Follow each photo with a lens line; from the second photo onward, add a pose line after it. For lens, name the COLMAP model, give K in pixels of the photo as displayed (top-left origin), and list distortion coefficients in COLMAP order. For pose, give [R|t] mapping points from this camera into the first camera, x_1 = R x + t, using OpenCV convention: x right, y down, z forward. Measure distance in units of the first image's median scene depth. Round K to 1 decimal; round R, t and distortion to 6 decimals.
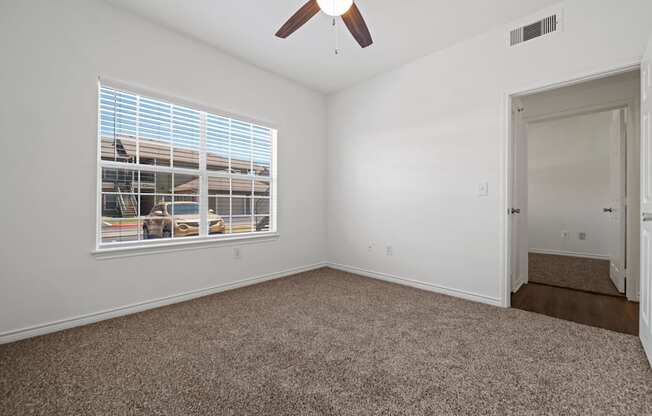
lens RADIAL K [[262.0, 0, 331.3], [0, 262.0, 207.0], [0, 0, 1]] dist [-0.000388, -0.000546]
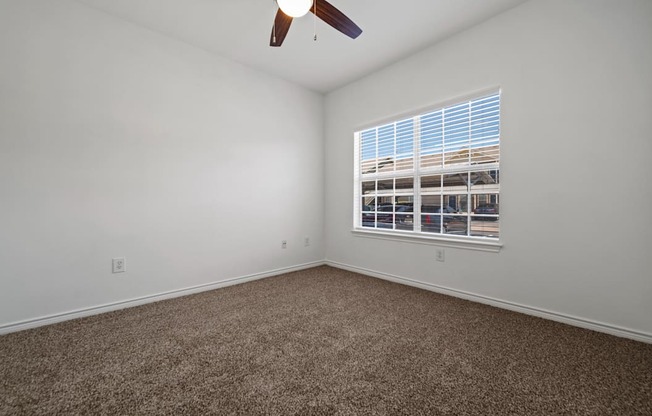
lens RADIAL K [[262.0, 0, 331.3], [0, 262.0, 207.0], [0, 0, 1]] dist [-0.000388, -0.000546]
pose [[-0.052804, 0.009097, -0.998563, 0.765114], [-0.003685, 0.999950, 0.009304, 0.001293], [0.998598, 0.004171, -0.052768, 0.890130]]
